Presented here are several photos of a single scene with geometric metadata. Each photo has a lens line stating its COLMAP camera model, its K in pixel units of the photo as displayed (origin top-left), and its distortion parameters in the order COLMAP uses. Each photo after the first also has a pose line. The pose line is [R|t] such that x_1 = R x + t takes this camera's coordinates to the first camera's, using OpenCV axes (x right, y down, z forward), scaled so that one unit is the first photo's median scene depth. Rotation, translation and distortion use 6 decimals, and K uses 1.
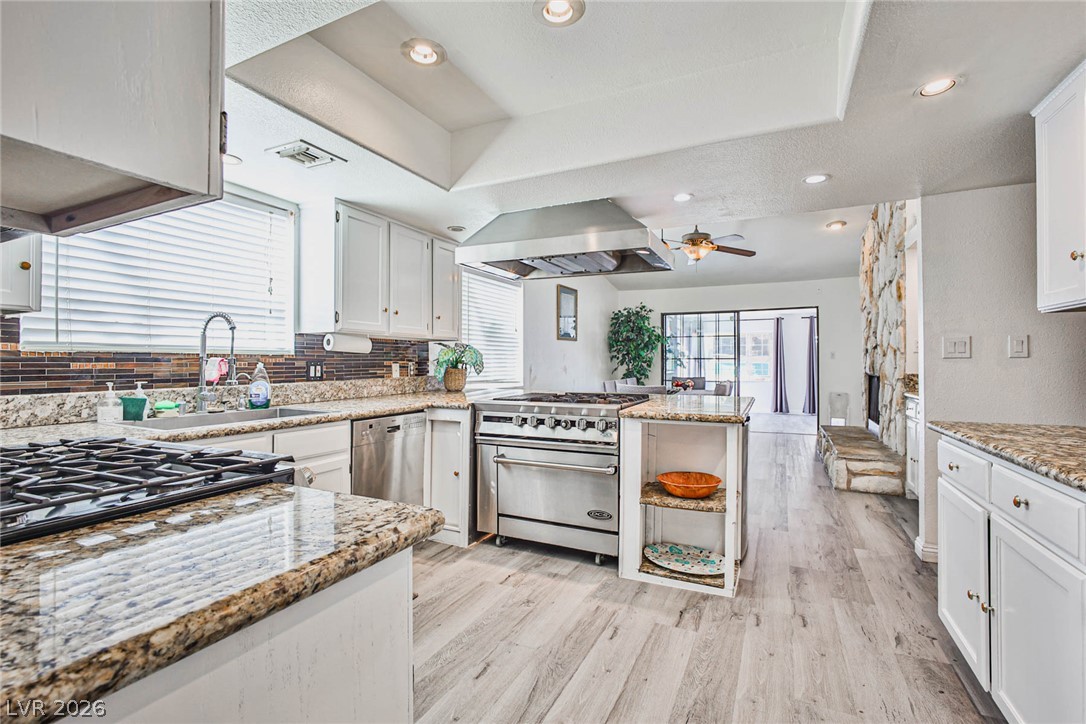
lens RADIAL K [[490.9, 0, 534.4], [0, 490.9, 363.2], [0, 0, 1]] dist [-0.020030, 0.000124]
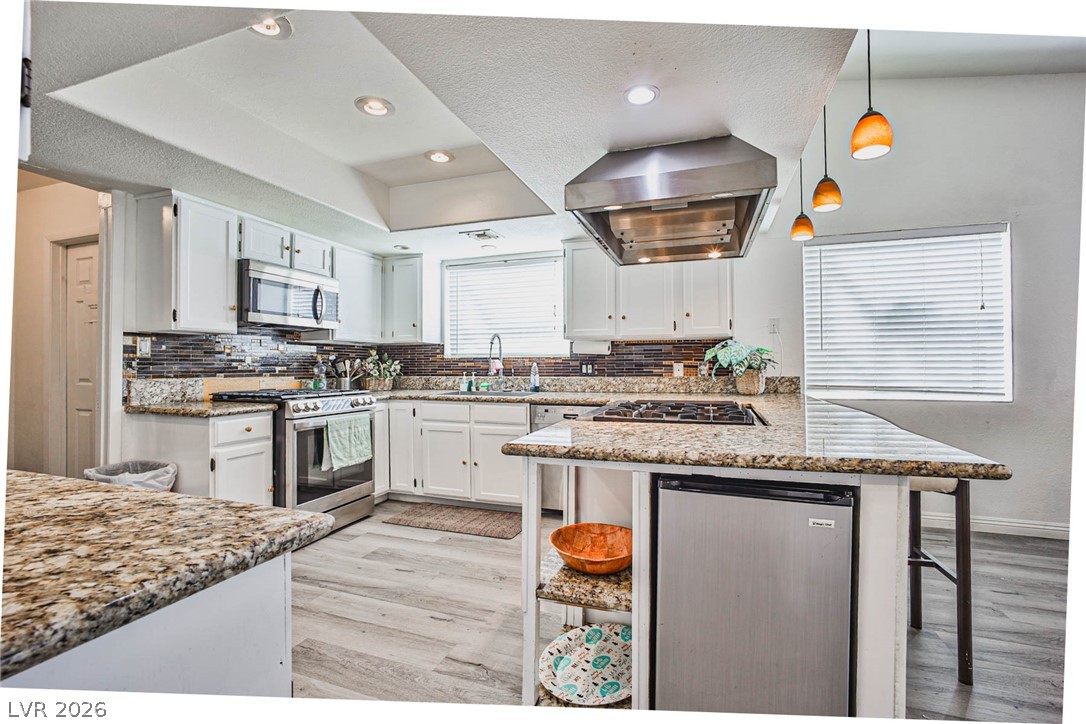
lens RADIAL K [[462.0, 0, 558.3], [0, 462.0, 359.9], [0, 0, 1]] dist [-0.034597, 0.000047]
pose [[0.141097, -0.011799, -0.989925, 0.797150], [0.000628, 0.999930, -0.011829, 0.006695], [0.989996, 0.001048, 0.141094, 0.755305]]
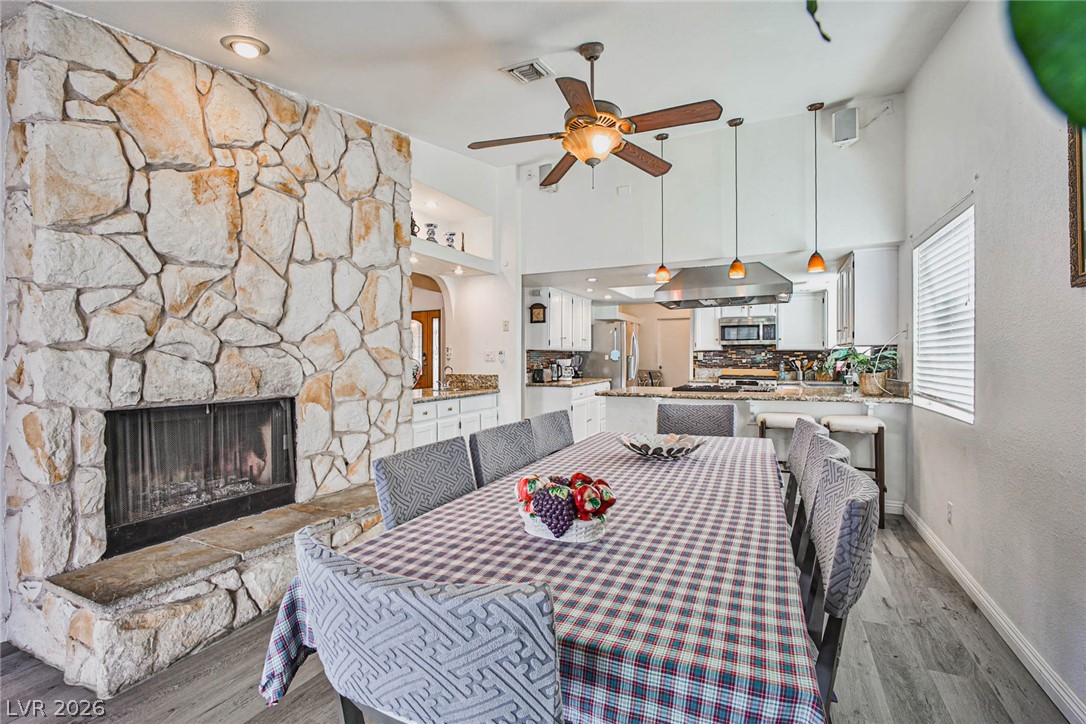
lens RADIAL K [[485.4, 0, 543.0], [0, 485.4, 362.0], [0, 0, 1]] dist [-0.001776, -0.000035]
pose [[-0.999749, 0.001332, -0.022372, 0.690548], [0.001119, 0.999954, 0.009525, -0.024669], [0.022384, 0.009497, -0.999704, 2.623817]]
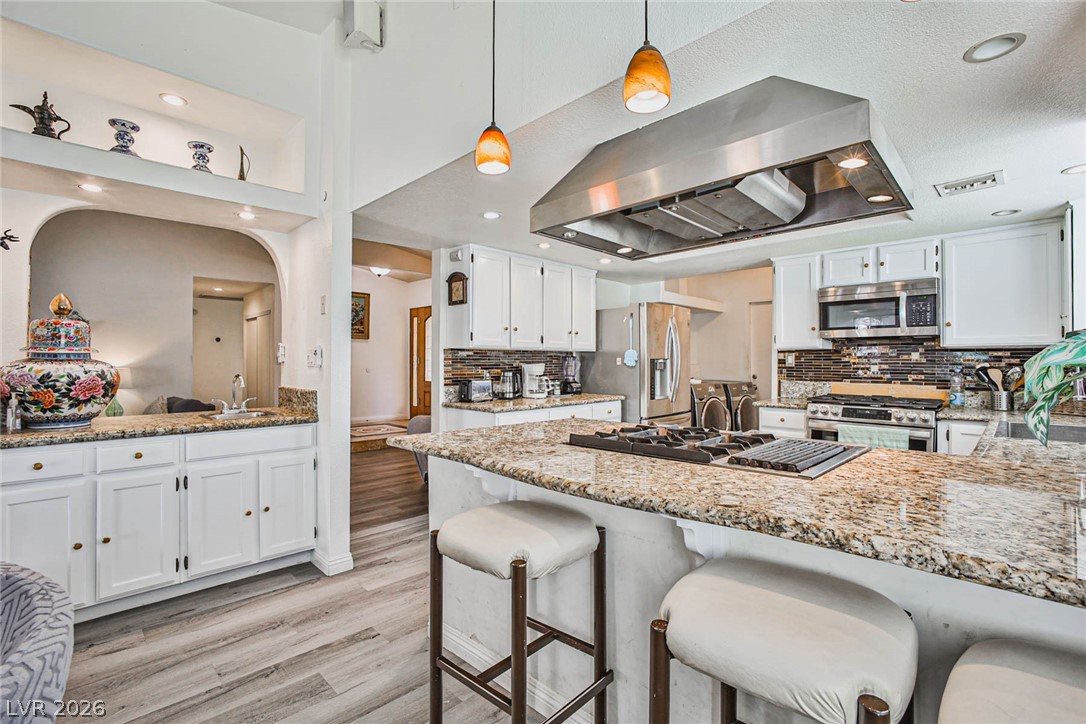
lens RADIAL K [[490.9, 0, 534.4], [0, 490.9, 363.2], [0, 0, 1]] dist [-0.020030, 0.000124]
pose [[-0.950452, -0.002916, 0.310857, 0.074211], [-0.001685, 0.999990, 0.004226, -0.024316], [-0.310866, 0.003493, -0.950447, 1.701589]]
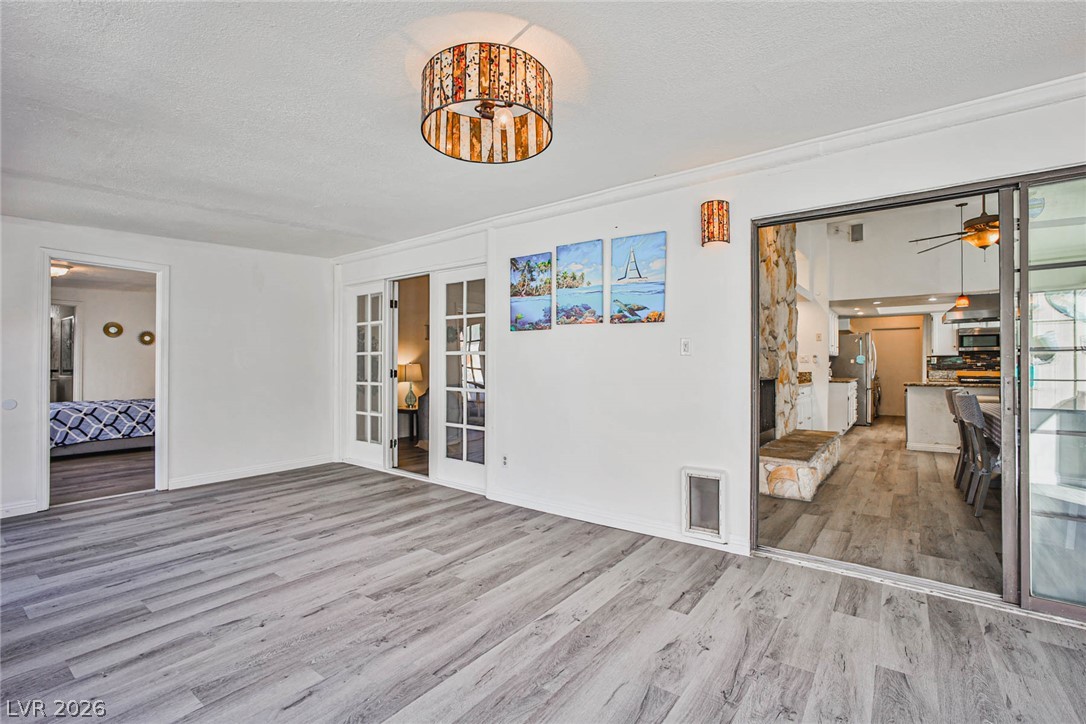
lens RADIAL K [[490.9, 0, 534.4], [0, 490.9, 363.2], [0, 0, 1]] dist [-0.020030, 0.000124]
pose [[-0.983016, -0.001997, 0.183511, 1.733292], [-0.003043, 0.999981, -0.005421, 0.011224], [-0.183496, -0.005887, -0.983003, 3.562877]]
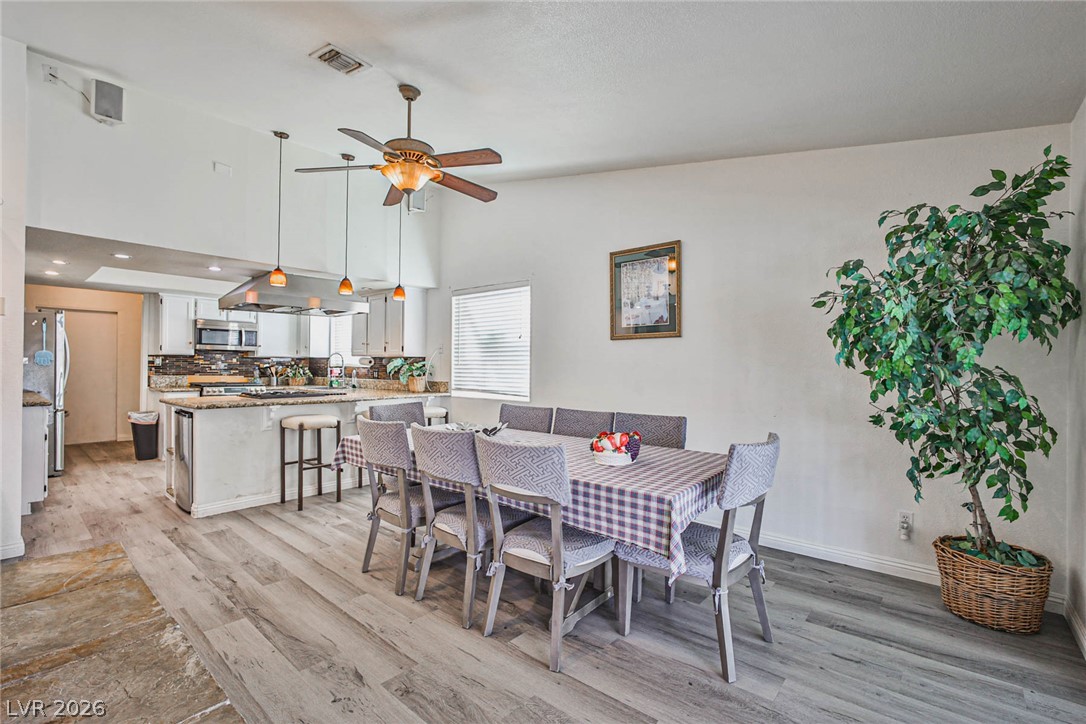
lens RADIAL K [[490.9, 0, 534.4], [0, 490.9, 363.2], [0, 0, 1]] dist [-0.020030, 0.000124]
pose [[-0.256968, -0.011069, -0.966356, 1.463092], [-0.011397, 0.999900, -0.008422, -0.022176], [0.966353, 0.008850, -0.257069, 2.251556]]
